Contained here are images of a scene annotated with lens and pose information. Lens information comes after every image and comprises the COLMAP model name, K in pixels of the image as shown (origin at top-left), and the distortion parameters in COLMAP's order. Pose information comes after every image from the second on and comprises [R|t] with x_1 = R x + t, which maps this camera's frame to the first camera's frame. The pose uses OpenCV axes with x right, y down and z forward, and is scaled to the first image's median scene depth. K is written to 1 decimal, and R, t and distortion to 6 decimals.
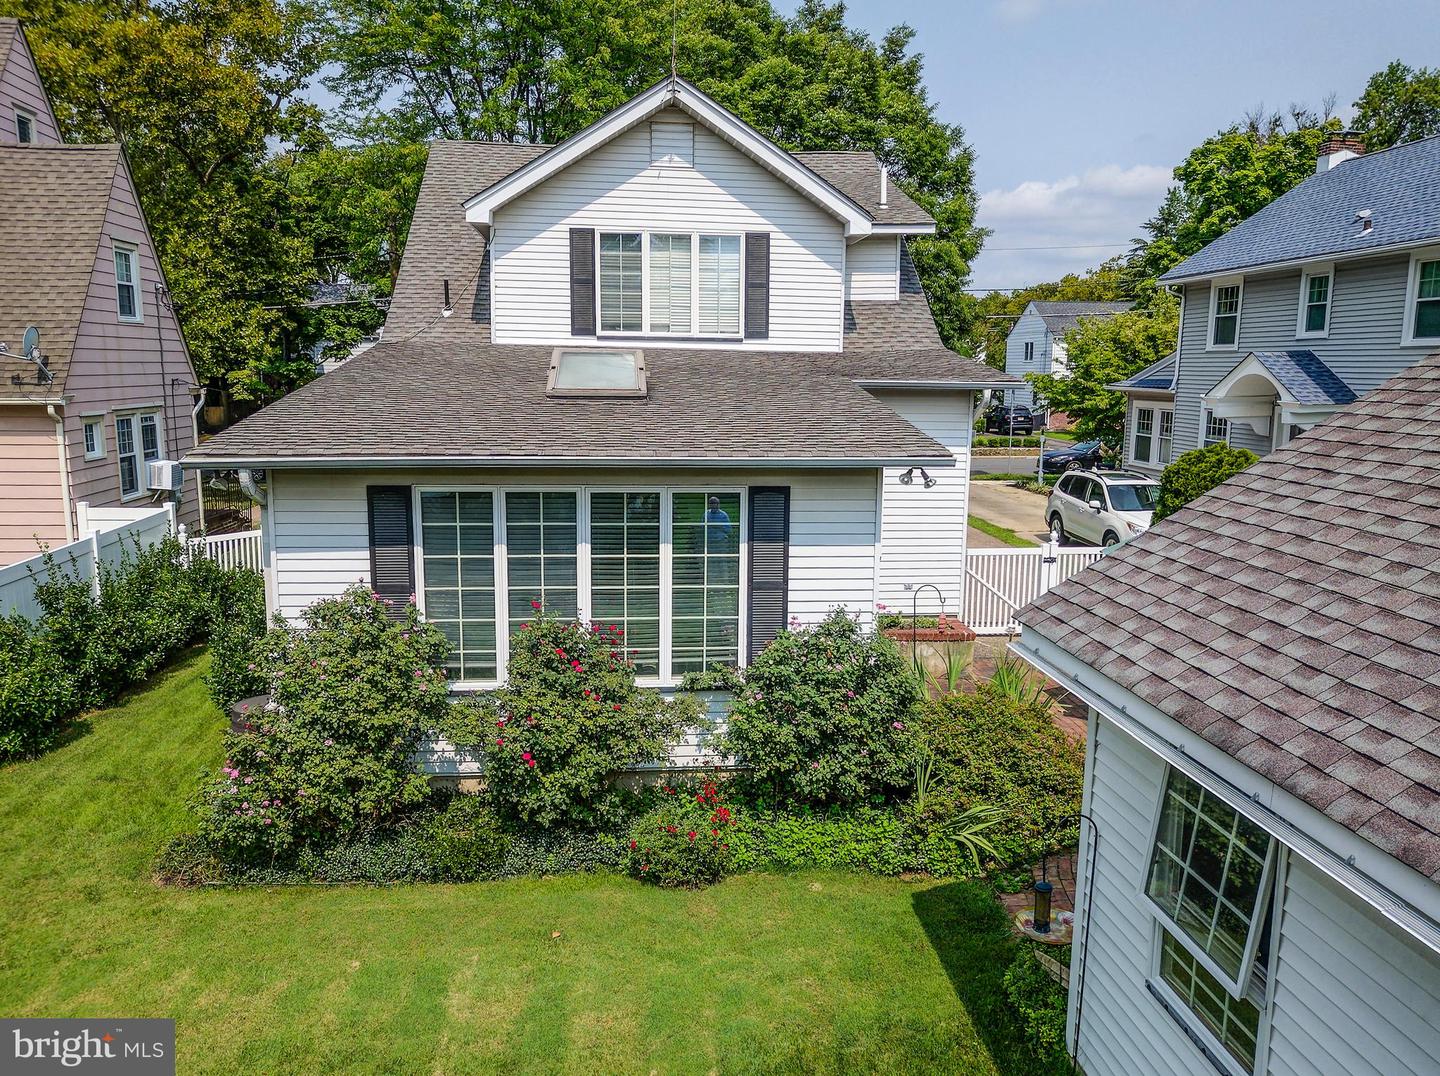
lens RADIAL K [[1073.3, 0, 716.0], [0, 1073.3, 533.1], [0, 0, 1]] dist [0.000938, -0.006537]
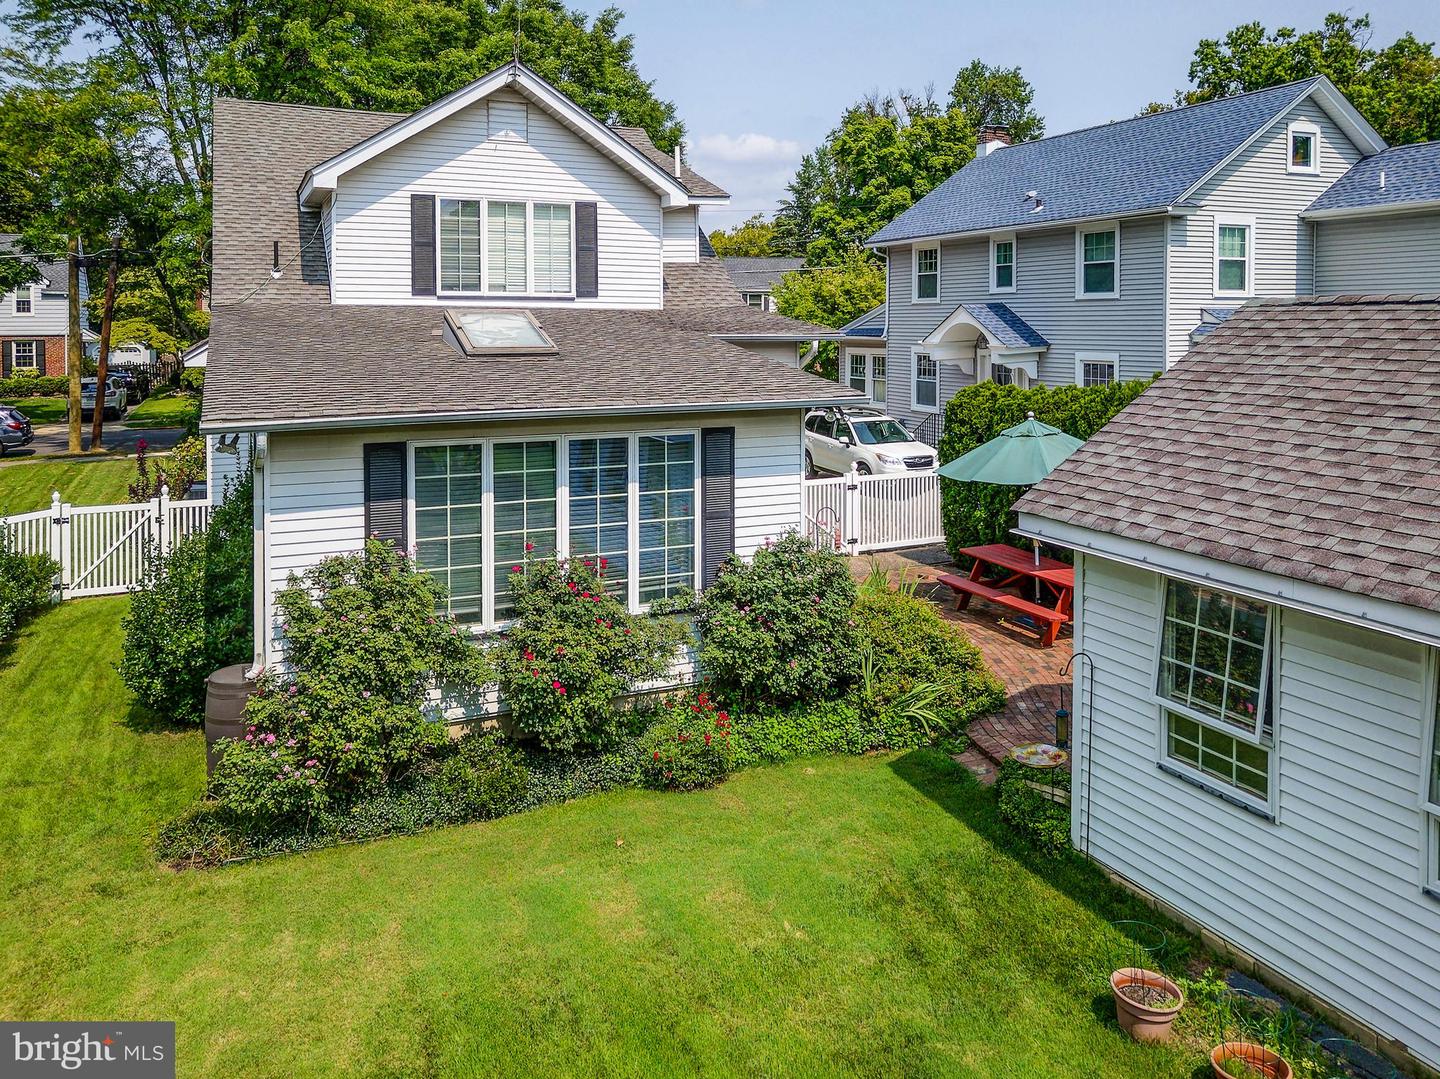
lens RADIAL K [[1104.5, 0, 725.2], [0, 1104.5, 341.5], [0, 0, 1]] dist [-0.006441, 0.001833]
pose [[0.944289, -0.020027, 0.328509, -0.203724], [0.063485, 0.990485, -0.122103, 0.006431], [-0.322937, 0.136156, 0.936575, -0.078038]]
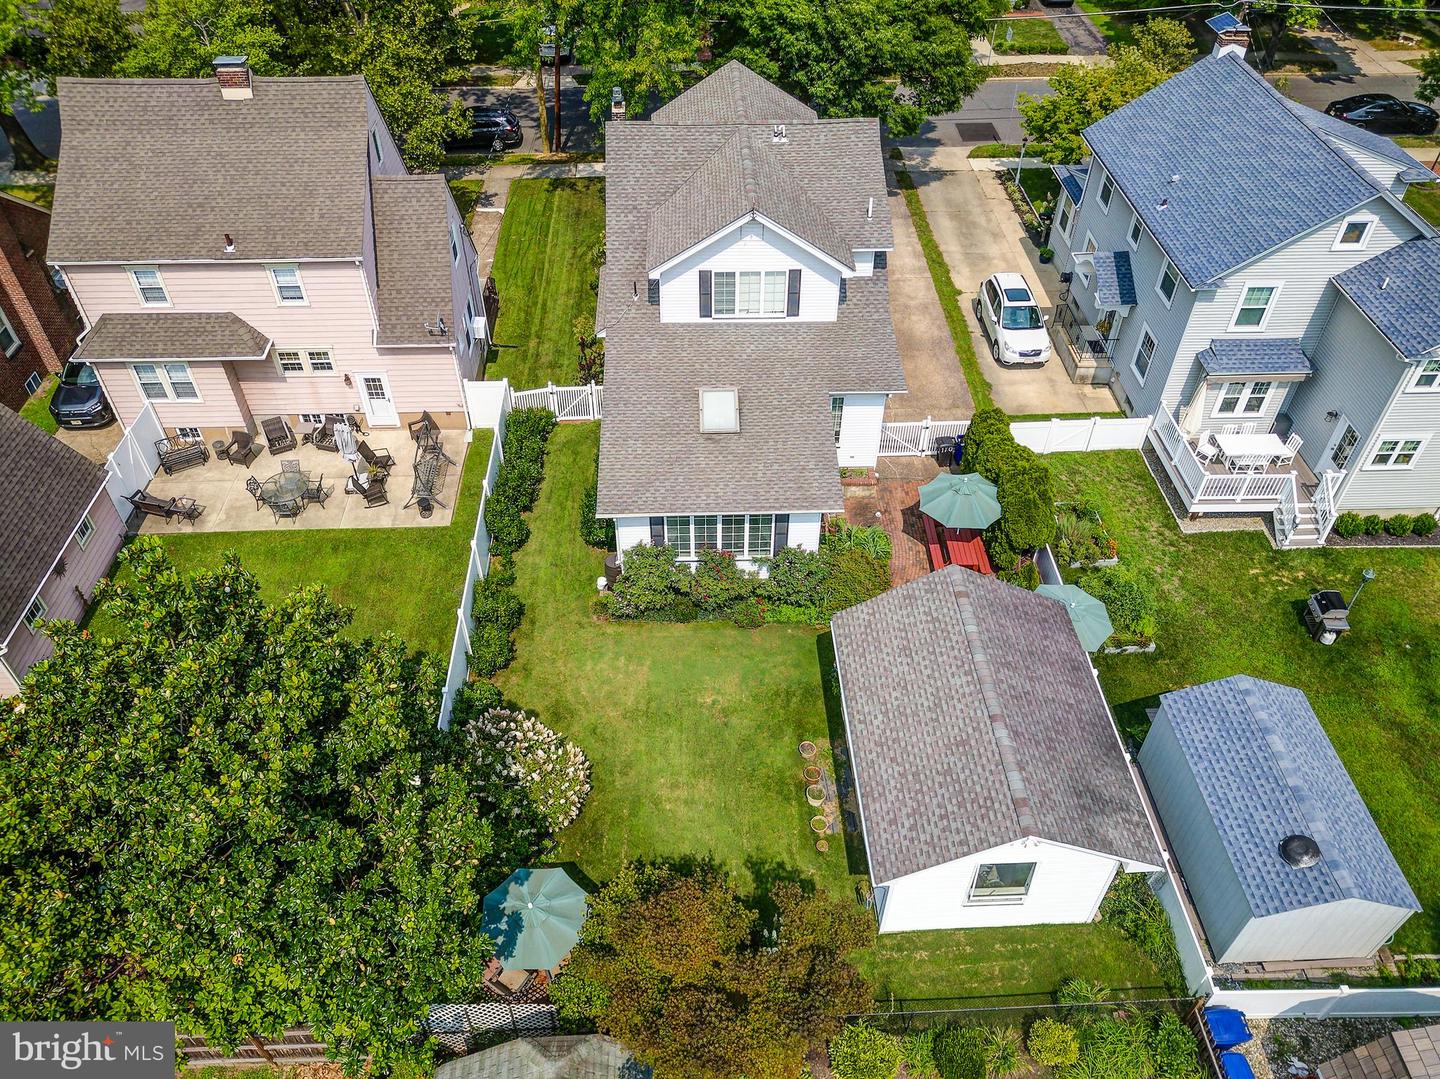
lens RADIAL K [[1073.3, 0, 716.0], [0, 1073.3, 534.6], [0, 0, 1]] dist [0.000938, -0.006537]
pose [[0.998230, 0.035067, -0.048026, 0.005978], [-0.001448, 0.821712, 0.569901, -1.013397], [0.059448, -0.568823, 0.820309, -0.891111]]
